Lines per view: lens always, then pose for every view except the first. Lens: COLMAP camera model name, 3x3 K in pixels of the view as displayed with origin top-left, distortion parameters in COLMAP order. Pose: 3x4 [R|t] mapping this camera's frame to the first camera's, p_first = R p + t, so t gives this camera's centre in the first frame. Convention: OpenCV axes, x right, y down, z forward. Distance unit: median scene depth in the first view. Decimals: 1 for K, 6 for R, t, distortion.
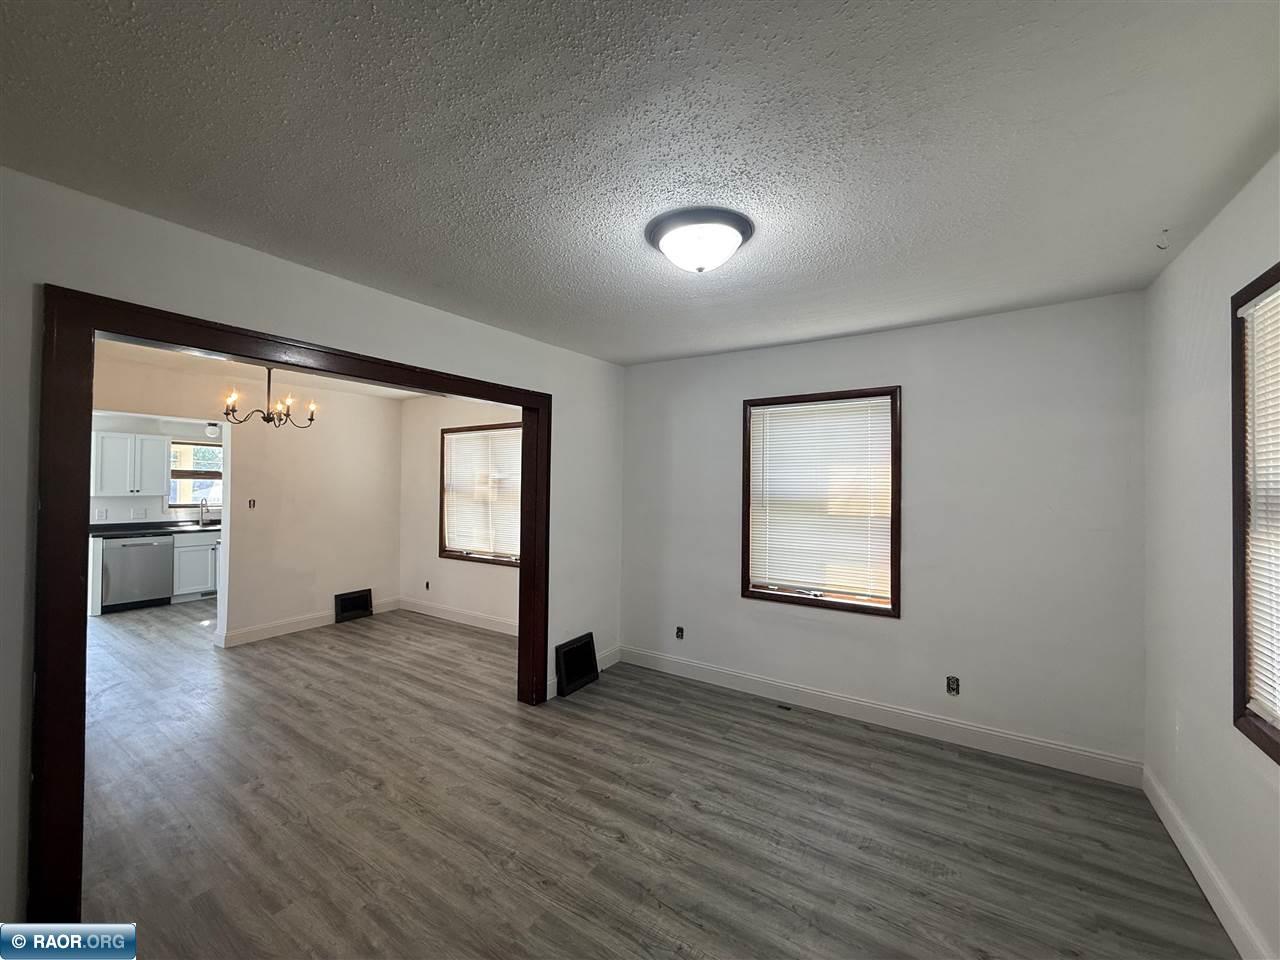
lens RADIAL K [[509.5, 0, 638.1], [0, 509.5, 483.1], [0, 0, 1]] dist [-0.000137, -0.000103]
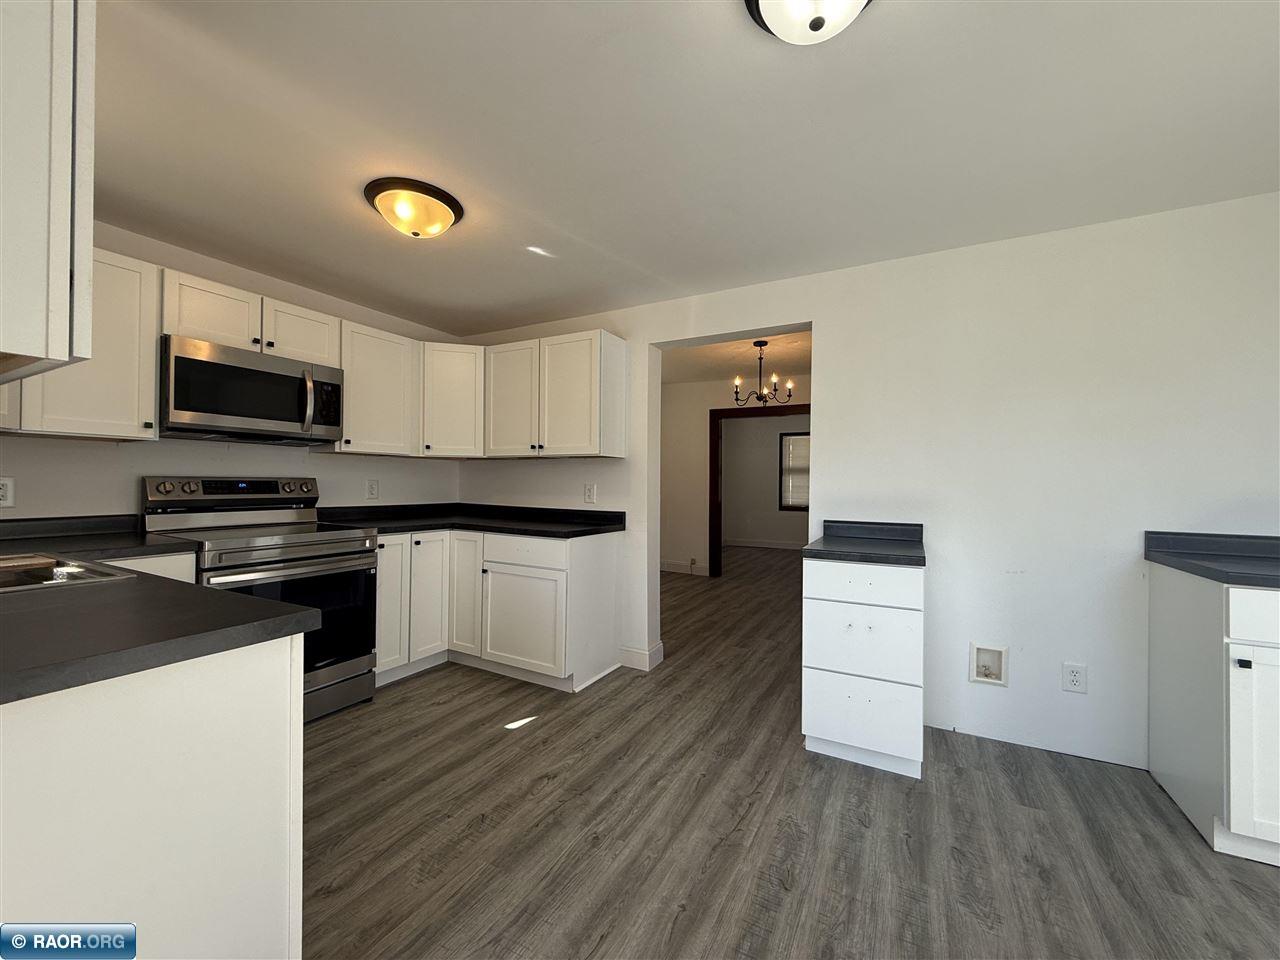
lens RADIAL K [[509.5, 0, 636.9], [0, 509.5, 481.5], [0, 0, 1]] dist [-0.000137, -0.000103]
pose [[-0.088817, -0.004399, 0.996038, -2.125804], [-0.020490, 0.999787, 0.002588, 0.089837], [-0.995837, -0.020179, -0.088888, 1.530309]]
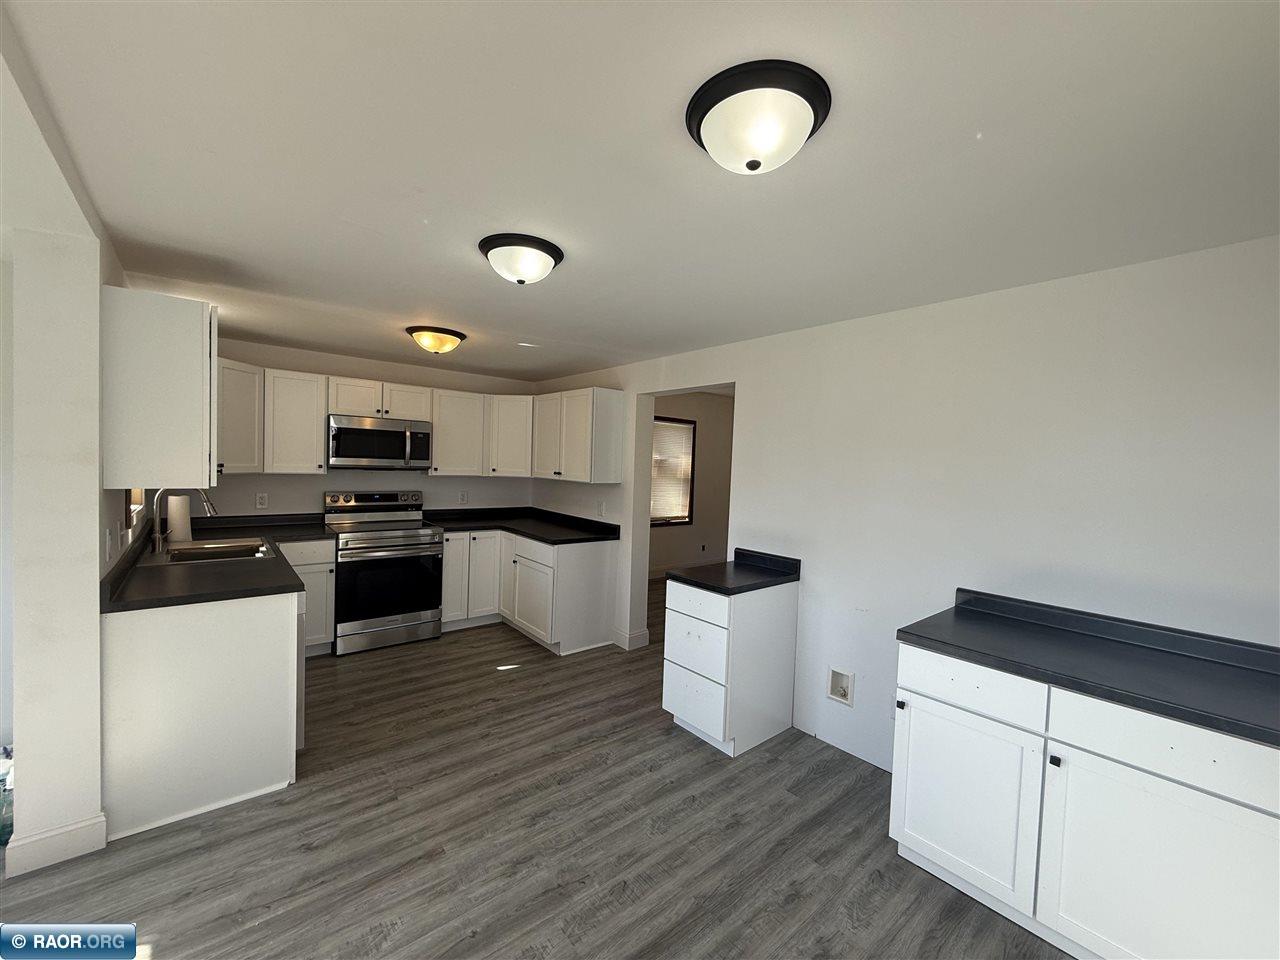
lens RADIAL K [[509.5, 0, 637.2], [0, 509.5, 480.5], [0, 0, 1]] dist [-0.000137, -0.000103]
pose [[0.281262, -0.031193, 0.959124, -2.338853], [-0.044171, 0.997991, 0.045410, -0.019109], [-0.958614, -0.055137, 0.279319, 1.074800]]
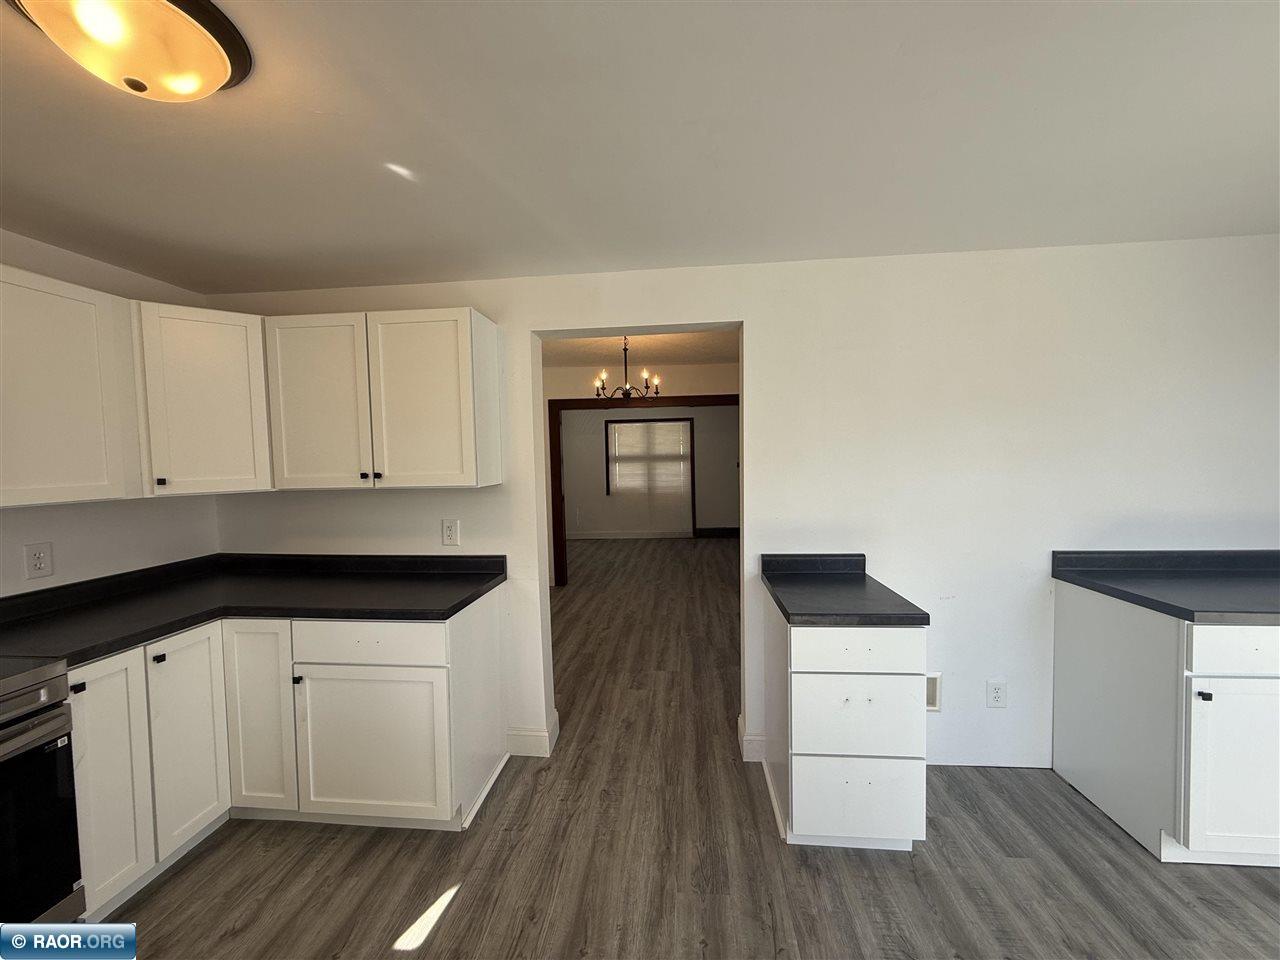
lens RADIAL K [[509.5, 0, 637.0], [0, 509.5, 481.5], [0, 0, 1]] dist [-0.000137, -0.000103]
pose [[-0.473422, -0.038548, 0.879992, -1.879468], [0.009738, 0.998752, 0.048989, 0.009663], [-0.880782, 0.031761, -0.472455, 1.642876]]
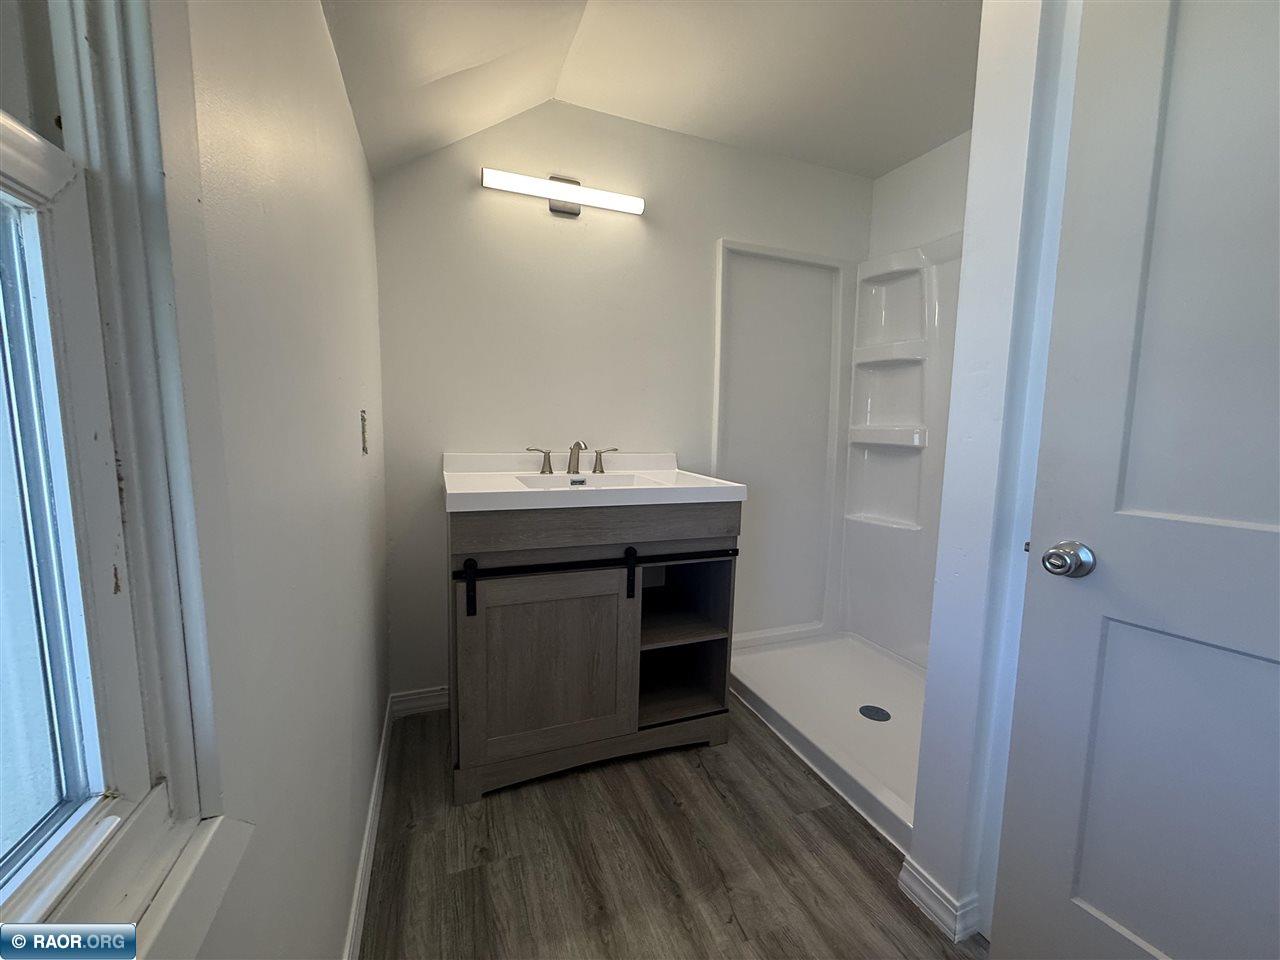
lens RADIAL K [[509.5, 0, 640.5], [0, 509.5, 480.9], [0, 0, 1]] dist [-0.000137, -0.000103]
pose [[0.813346, 0.068105, -0.577780, 0.239875], [-0.000638, 0.993228, 0.116178, 0.105781], [0.581780, -0.094124, 0.807882, 0.194819]]
